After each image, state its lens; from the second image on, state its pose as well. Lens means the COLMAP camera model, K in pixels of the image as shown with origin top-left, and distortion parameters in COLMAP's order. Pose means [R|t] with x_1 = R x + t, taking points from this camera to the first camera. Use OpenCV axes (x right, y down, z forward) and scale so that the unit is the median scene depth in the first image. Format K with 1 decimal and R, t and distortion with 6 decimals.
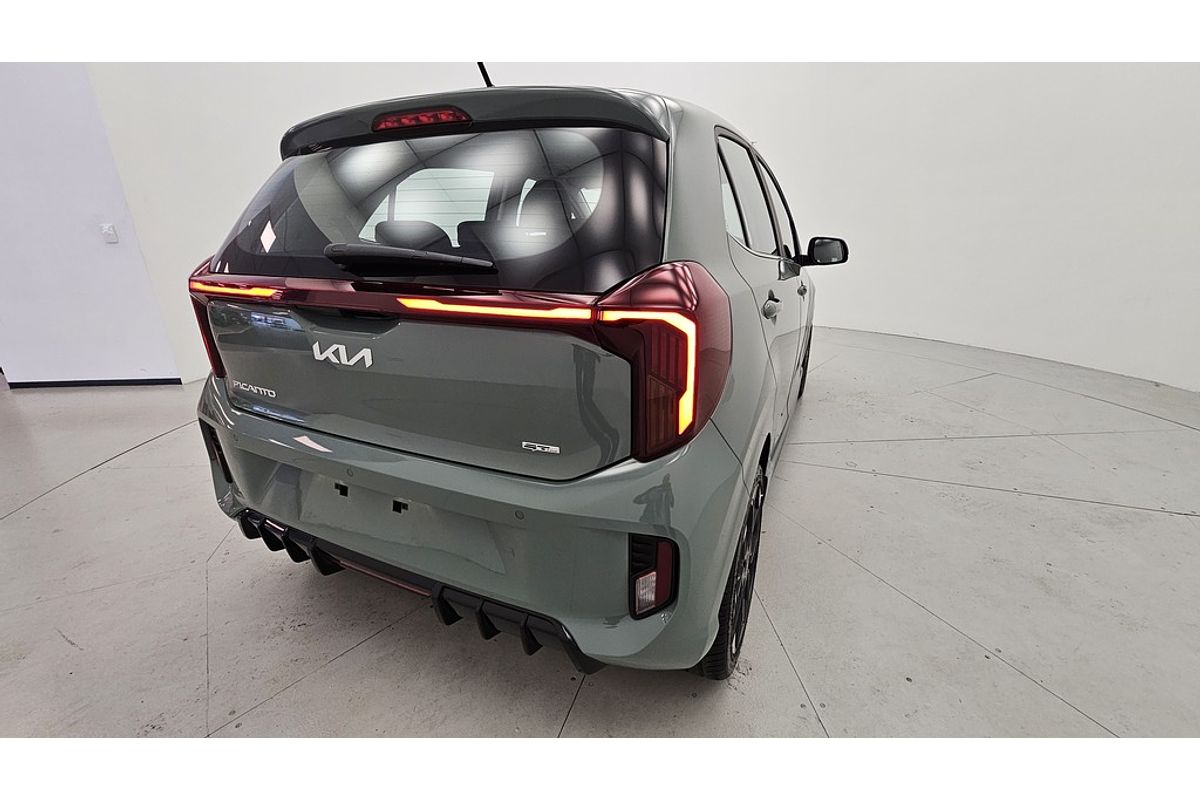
lens RADIAL K [[497.7, 0, 607.8], [0, 497.7, 393.5], [0, 0, 1]] dist [-0.000765, -0.000199]
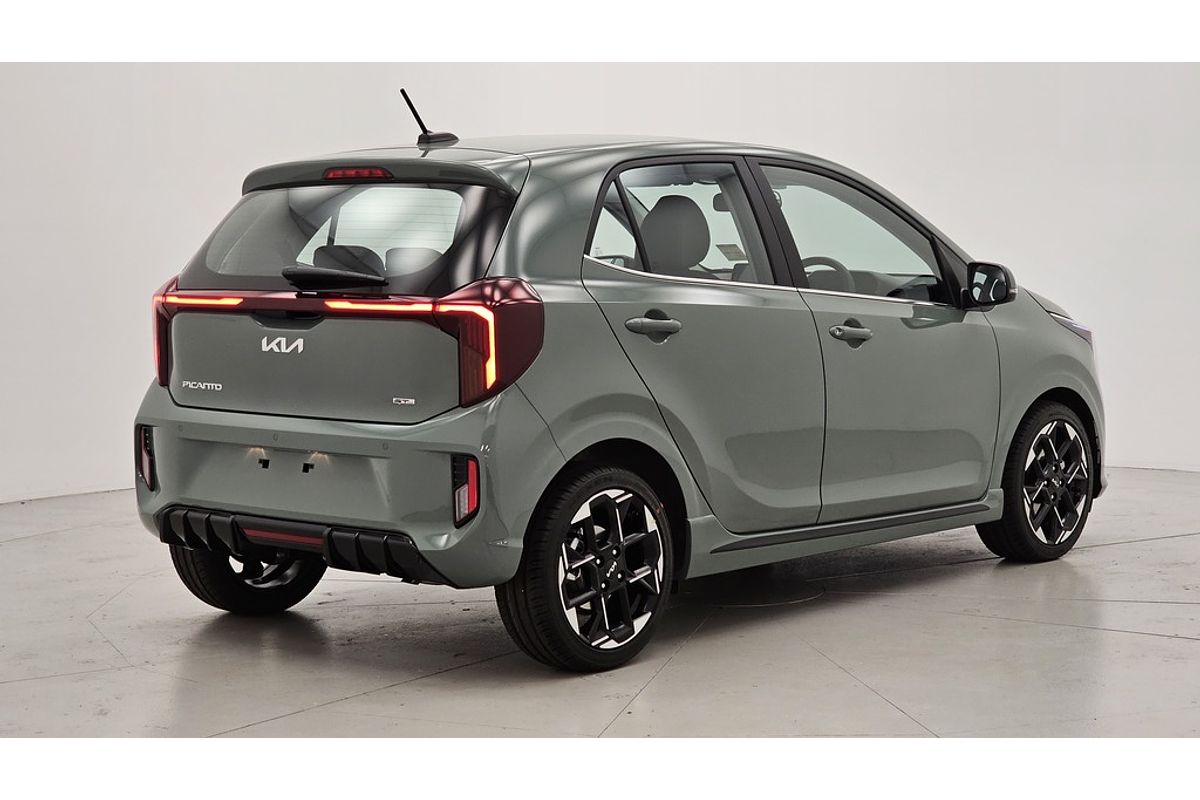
lens RADIAL K [[2311.1, 0, 600.0], [0, 2311.1, 400.0], [0, 0, 1]] dist [0.054896, 0.163327]
pose [[0.957883, 0.023916, -0.286161, 2.210200], [-0.092127, 0.969443, -0.227360, 1.496467], [0.271979, 0.244148, 0.930817, -4.834398]]
